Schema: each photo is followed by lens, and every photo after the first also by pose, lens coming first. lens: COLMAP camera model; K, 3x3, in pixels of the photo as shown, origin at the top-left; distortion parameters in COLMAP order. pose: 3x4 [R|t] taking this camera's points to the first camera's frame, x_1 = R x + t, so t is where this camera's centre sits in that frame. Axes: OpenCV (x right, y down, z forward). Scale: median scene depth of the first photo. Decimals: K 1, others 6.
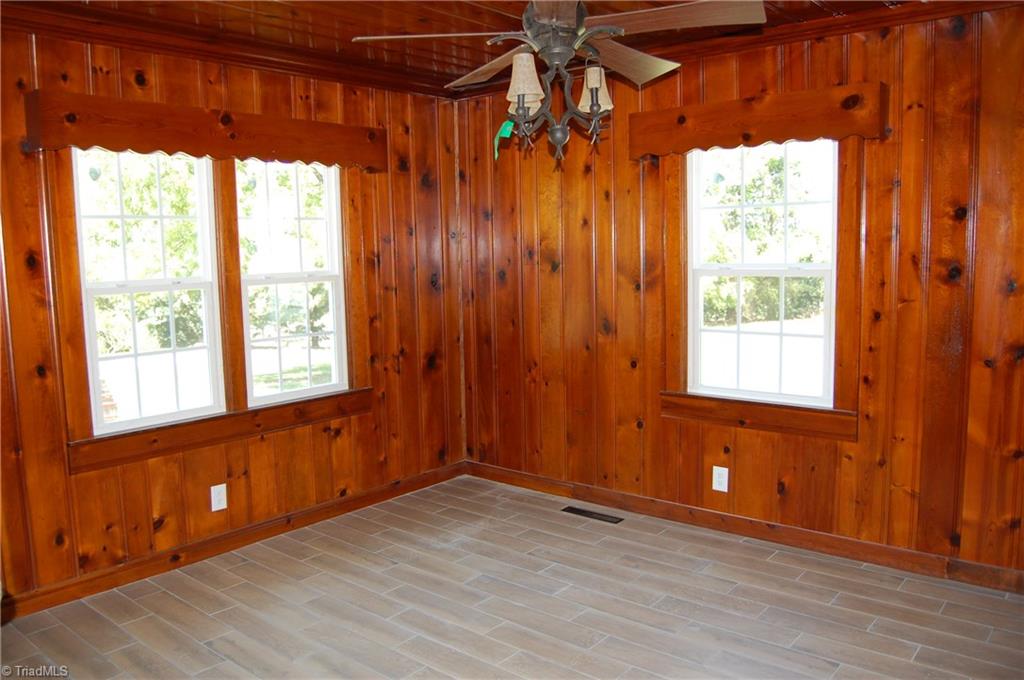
lens RADIAL K [[802.8, 0, 510.4], [0, 802.8, 341.9], [0, 0, 1]] dist [-0.078291, 0.024575]
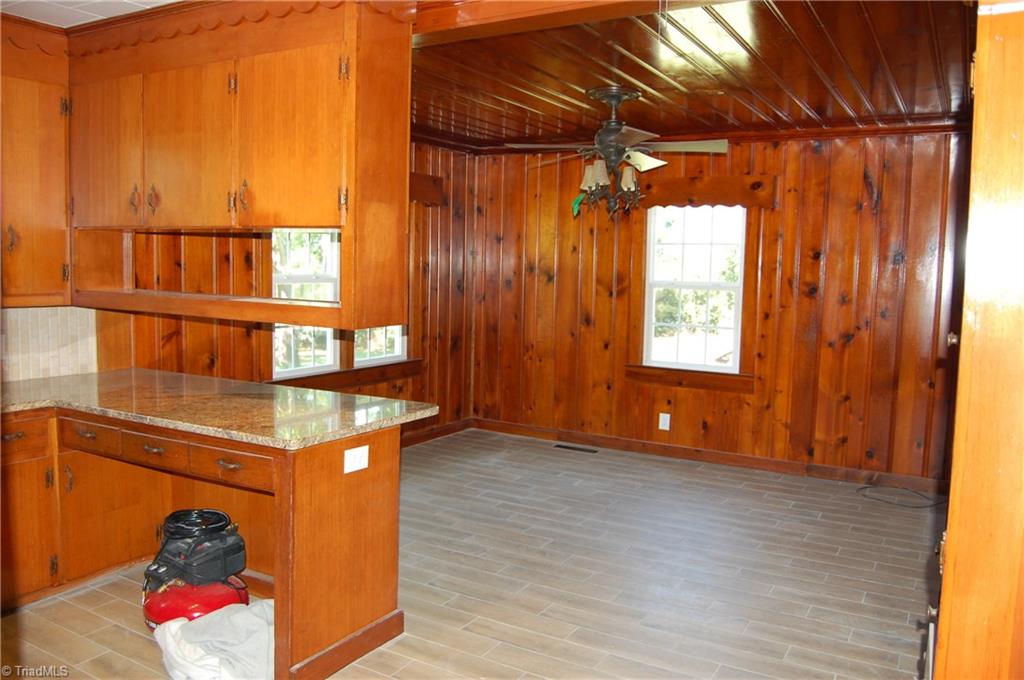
lens RADIAL K [[802.8, 0, 514.5], [0, 802.8, 338.5], [0, 0, 1]] dist [-0.078291, 0.024575]
pose [[0.984274, 0.028324, 0.174365, -0.312485], [-0.024270, 0.999384, -0.025337, 0.064017], [-0.174976, 0.020707, 0.984355, -0.492751]]
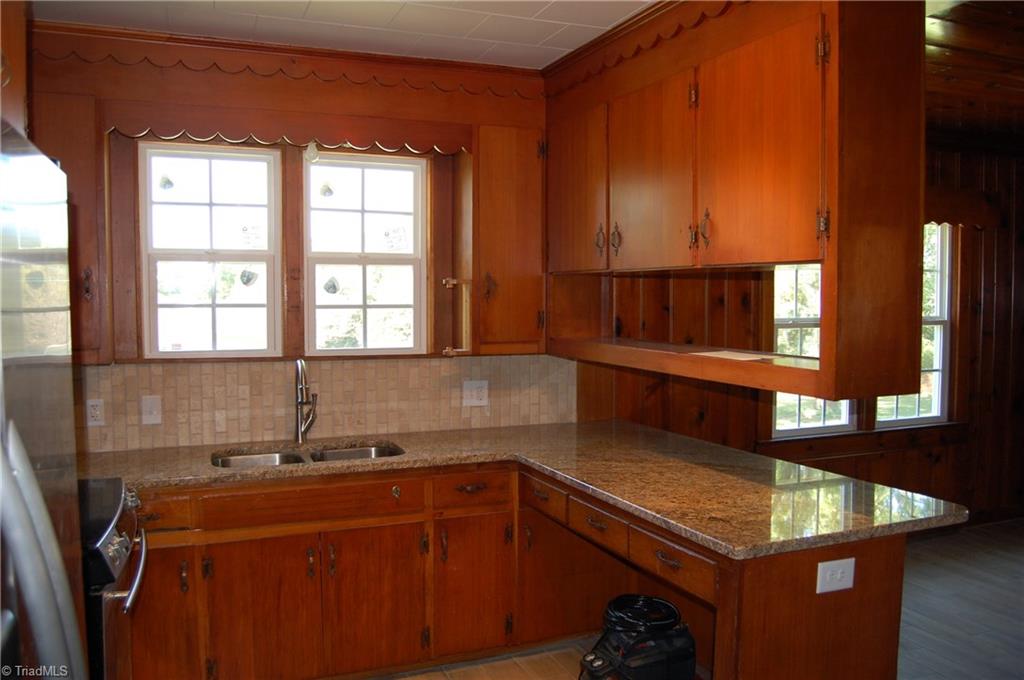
lens RADIAL K [[802.8, 0, 507.6], [0, 802.8, 339.1], [0, 0, 1]] dist [-0.078291, 0.024575]
pose [[0.879425, 0.046368, -0.473775, -0.273145], [-0.072928, 0.996619, -0.037831, 0.035941], [0.470419, 0.067821, 0.879833, -0.319234]]
